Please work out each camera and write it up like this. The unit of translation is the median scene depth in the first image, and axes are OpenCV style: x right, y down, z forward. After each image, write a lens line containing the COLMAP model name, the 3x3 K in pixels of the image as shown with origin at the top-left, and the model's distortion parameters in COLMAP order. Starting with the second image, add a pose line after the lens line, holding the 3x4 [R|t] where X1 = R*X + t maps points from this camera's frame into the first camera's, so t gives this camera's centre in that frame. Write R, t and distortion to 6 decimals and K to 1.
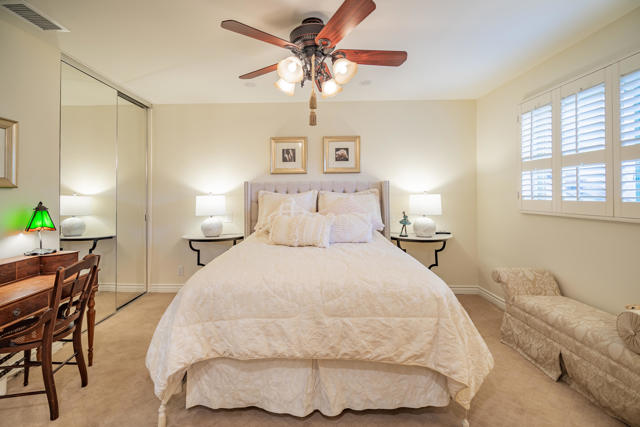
lens RADIAL K [[300.2, 0, 296.4], [0, 300.2, 197.7], [0, 0, 1]] dist [0.000050, 0.000116]
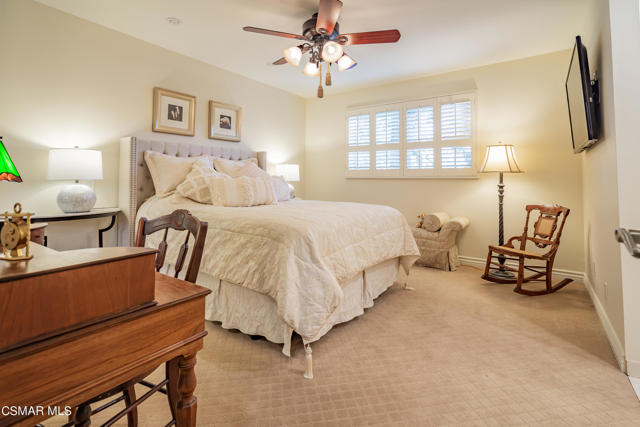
lens RADIAL K [[320.5, 0, 309.3], [0, 320.5, 175.8], [0, 0, 1]] dist [0.001235, 0.000391]
pose [[0.553260, 0.025164, 0.832629, -0.604962], [-0.004168, 0.999615, -0.027441, 0.067267], [-0.832998, 0.011712, 0.553151, 0.177940]]
